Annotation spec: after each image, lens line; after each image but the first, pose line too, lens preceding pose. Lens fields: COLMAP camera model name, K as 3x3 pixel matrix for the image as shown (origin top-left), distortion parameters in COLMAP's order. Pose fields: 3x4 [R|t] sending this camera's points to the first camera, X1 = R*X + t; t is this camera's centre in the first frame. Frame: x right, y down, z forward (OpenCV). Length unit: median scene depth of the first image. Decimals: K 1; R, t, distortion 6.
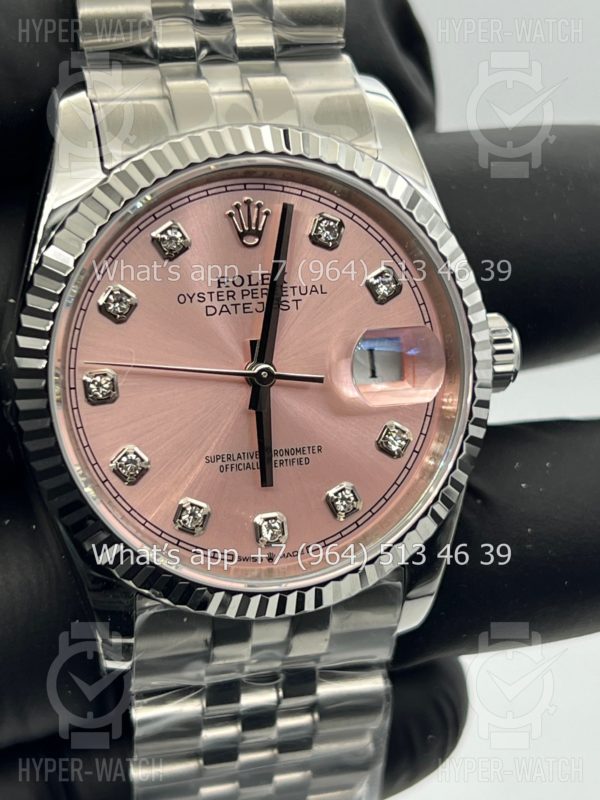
lens RADIAL K [[1863.5, 0, 300.0], [0, 1863.5, 400.0], [0, 0, 1]] dist [0.310040, 0.081541]
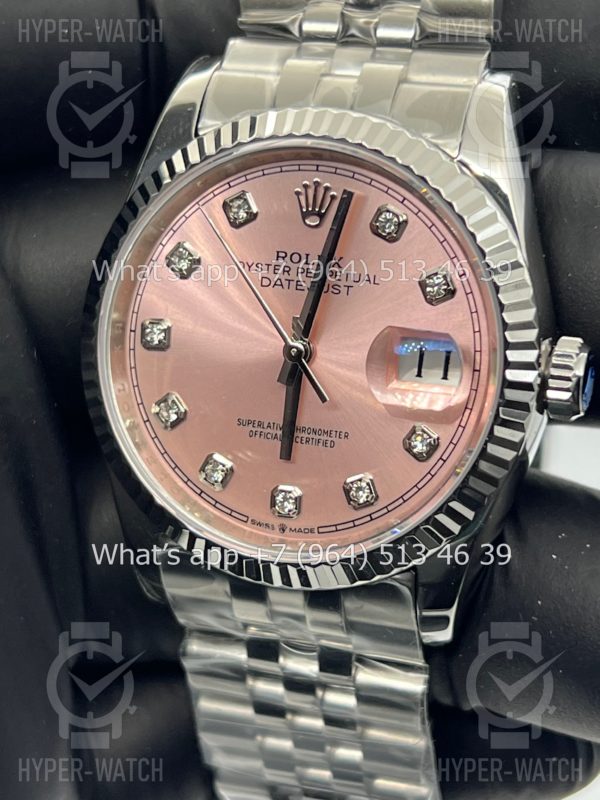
lens RADIAL K [[1863.5, 0, 300.0], [0, 1863.5, 400.0], [0, 0, 1]] dist [0.310040, 0.081541]
pose [[0.828318, 0.194151, -0.525543, 0.519117], [-0.185001, 0.980204, 0.070533, -0.059399], [0.528833, 0.038802, 0.847838, 0.130151]]
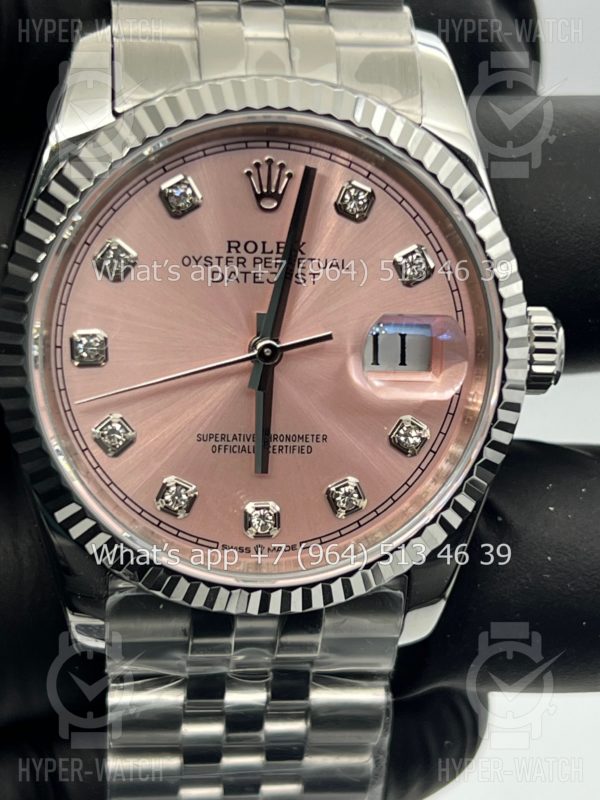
lens RADIAL K [[1863.5, 0, 300.0], [0, 1863.5, 400.0], [0, 0, 1]] dist [0.310040, 0.081541]
pose [[0.987577, 0.101001, -0.120375, 0.107312], [-0.097367, 0.994608, 0.035714, -0.023940], [0.123333, -0.023550, 0.992086, 0.091608]]
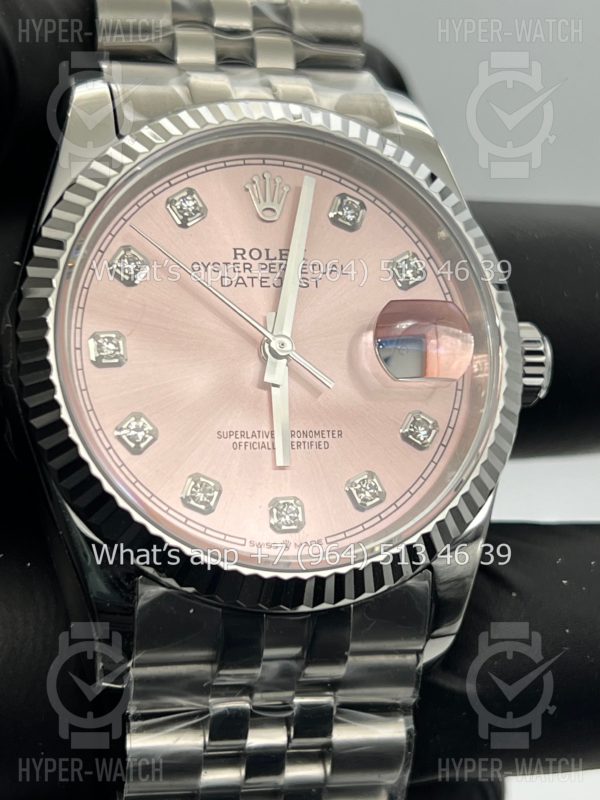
lens RADIAL K [[1863.5, 0, 300.0], [0, 1863.5, 400.0], [0, 0, 1]] dist [0.310040, 0.081541]
pose [[0.999960, 0.008547, 0.002504, -0.011908], [-0.007560, 0.963209, -0.268646, 0.261489], [-0.004708, 0.268616, 0.963236, 0.099127]]
